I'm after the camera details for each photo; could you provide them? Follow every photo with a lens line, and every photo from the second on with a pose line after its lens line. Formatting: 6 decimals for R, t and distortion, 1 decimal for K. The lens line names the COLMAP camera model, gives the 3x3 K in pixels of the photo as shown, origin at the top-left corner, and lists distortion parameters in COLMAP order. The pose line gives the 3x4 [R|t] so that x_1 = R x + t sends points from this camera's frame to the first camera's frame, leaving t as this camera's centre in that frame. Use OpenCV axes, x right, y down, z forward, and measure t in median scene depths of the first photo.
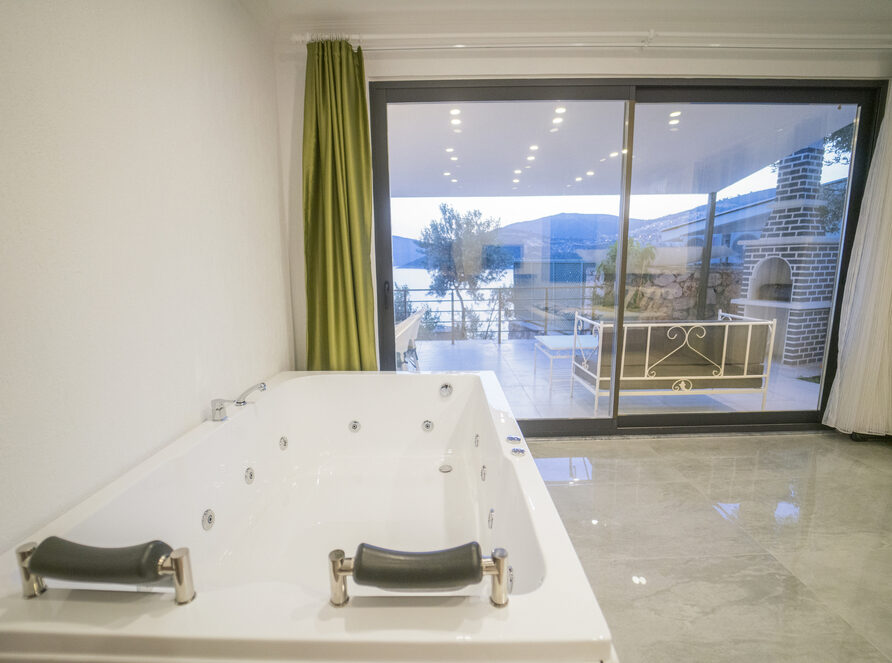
lens RADIAL K [[402.2, 0, 448.2], [0, 402.2, 335.6], [0, 0, 1]] dist [-0.021862, -0.000111]
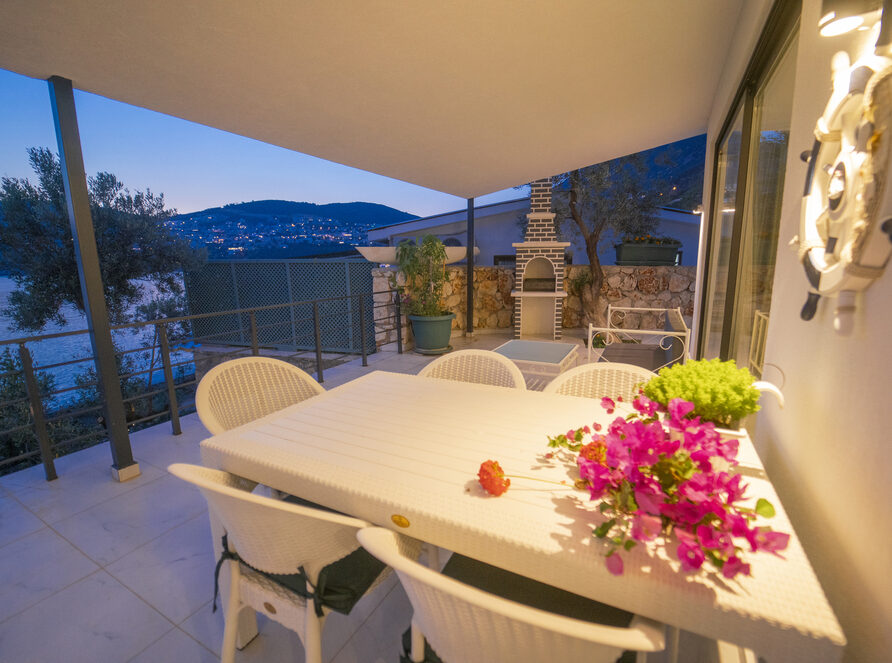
lens RADIAL K [[402.2, 0, 444.8], [0, 402.2, 333.5], [0, 0, 1]] dist [-0.021862, -0.000111]
pose [[0.487338, -0.150017, 0.860231, -0.461048], [0.157485, 0.984078, 0.082397, -0.114150], [-0.858895, 0.095319, 0.503204, 0.651646]]
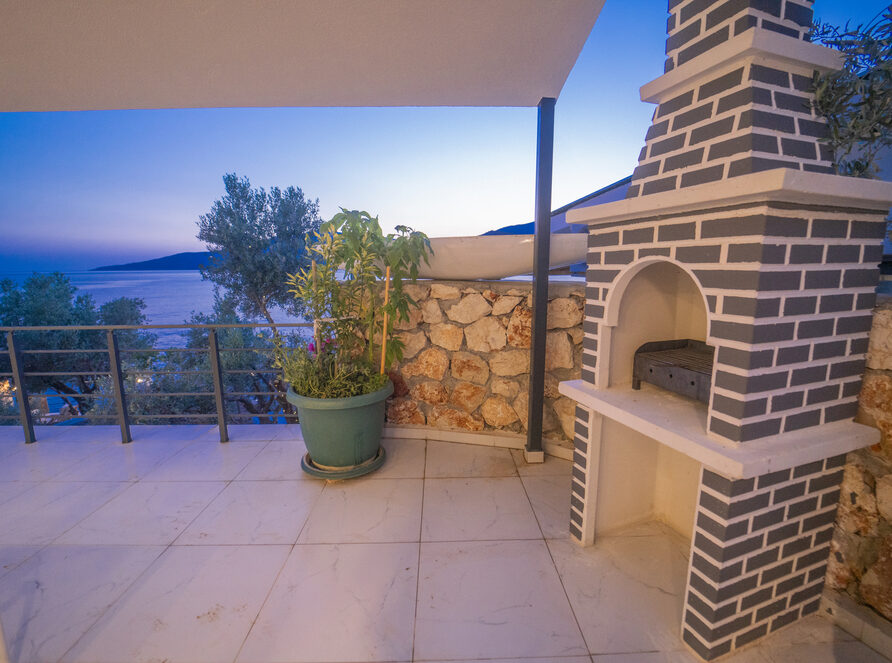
lens RADIAL K [[402.2, 0, 446.0], [0, 402.2, 334.6], [0, 0, 1]] dist [-0.021862, -0.000111]
pose [[0.999828, 0.008050, 0.016698, 0.677076], [-0.007889, 0.999922, -0.009688, -0.142981], [-0.016774, 0.009555, 0.999814, 0.726019]]
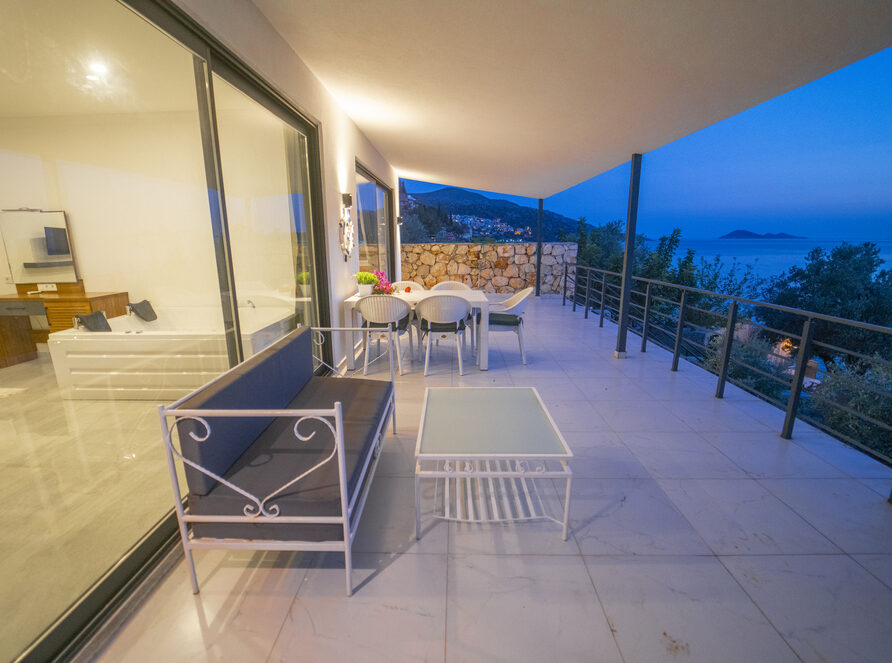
lens RADIAL K [[402.2, 0, 447.0], [0, 402.2, 331.3], [0, 0, 1]] dist [-0.021862, -0.000111]
pose [[-0.027573, 0.234658, -0.971687, 0.726467], [-0.163150, 0.957966, 0.235974, -0.181012], [0.986216, 0.165037, 0.011870, 0.839229]]
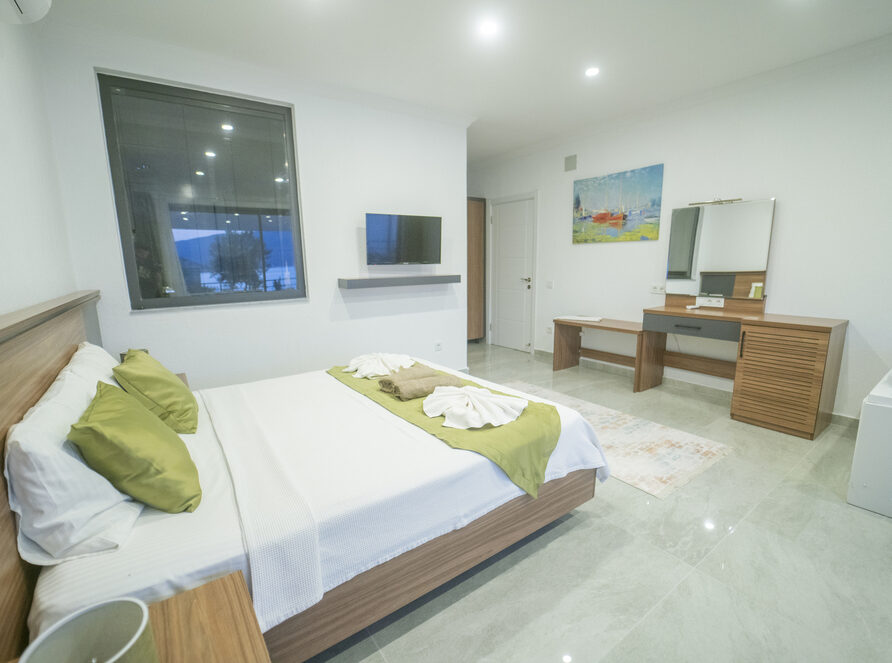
lens RADIAL K [[402.2, 0, 444.9], [0, 402.2, 331.5], [0, 0, 1]] dist [-0.021862, -0.000111]
pose [[-0.819642, 0.128631, -0.558248, 0.623852], [-0.066817, 0.946350, 0.316161, -0.046946], [0.568966, 0.296439, -0.767073, 0.170724]]
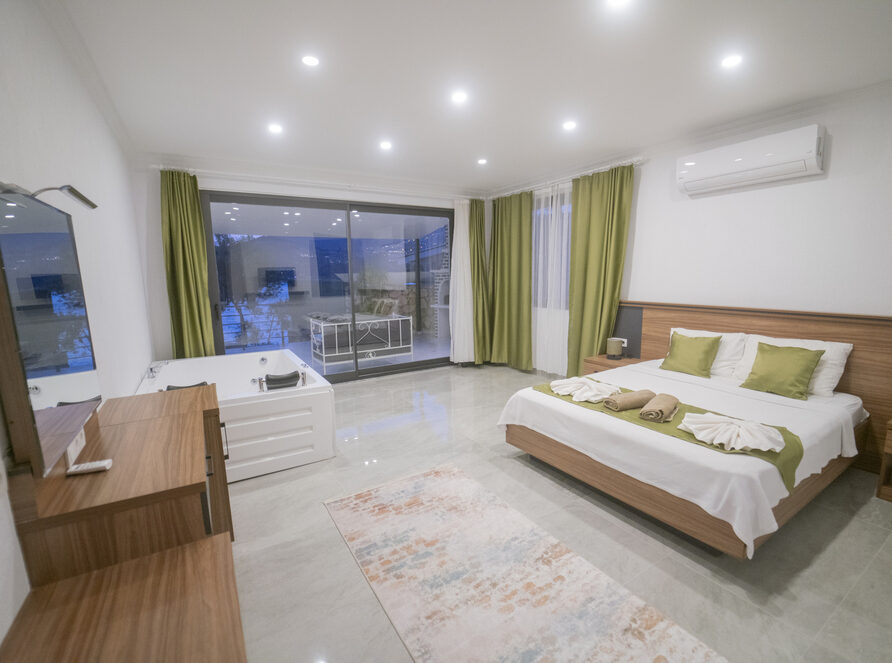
lens RADIAL K [[402.2, 0, 445.5], [0, 402.2, 337.9], [0, 0, 1]] dist [-0.021862, -0.000111]
pose [[0.858010, -0.080832, 0.507232, -0.108064], [0.091189, 0.995824, 0.004442, 0.049071], [-0.505473, 0.042442, 0.861798, -0.526389]]
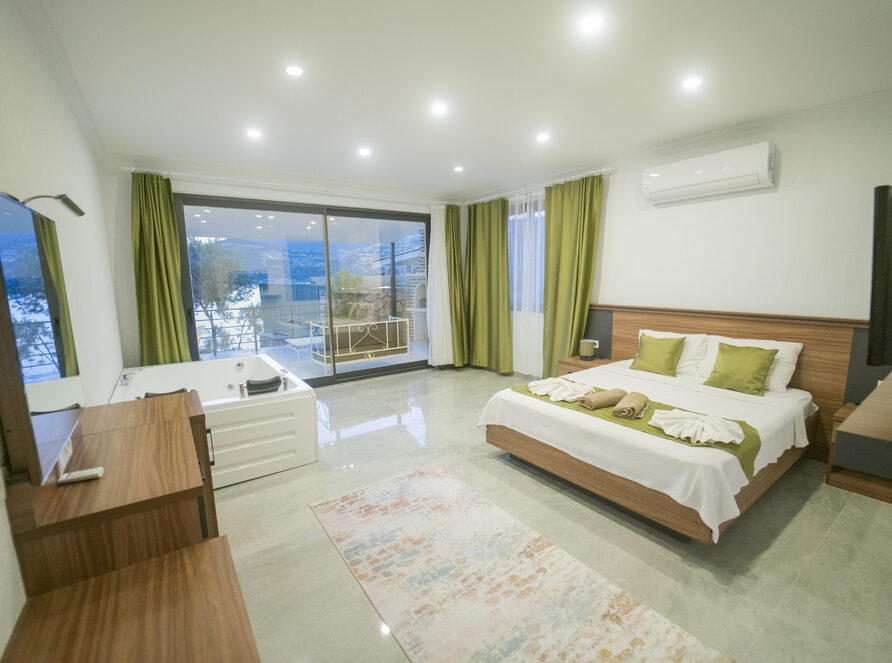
lens RADIAL K [[402.2, 0, 444.6], [0, 402.2, 336.5], [0, 0, 1]] dist [-0.021862, -0.000111]
pose [[0.822630, -0.082889, 0.562503, -0.127883], [0.100183, 0.994969, 0.000105, 0.046538], [-0.559682, 0.056266, 0.826795, -0.533593]]
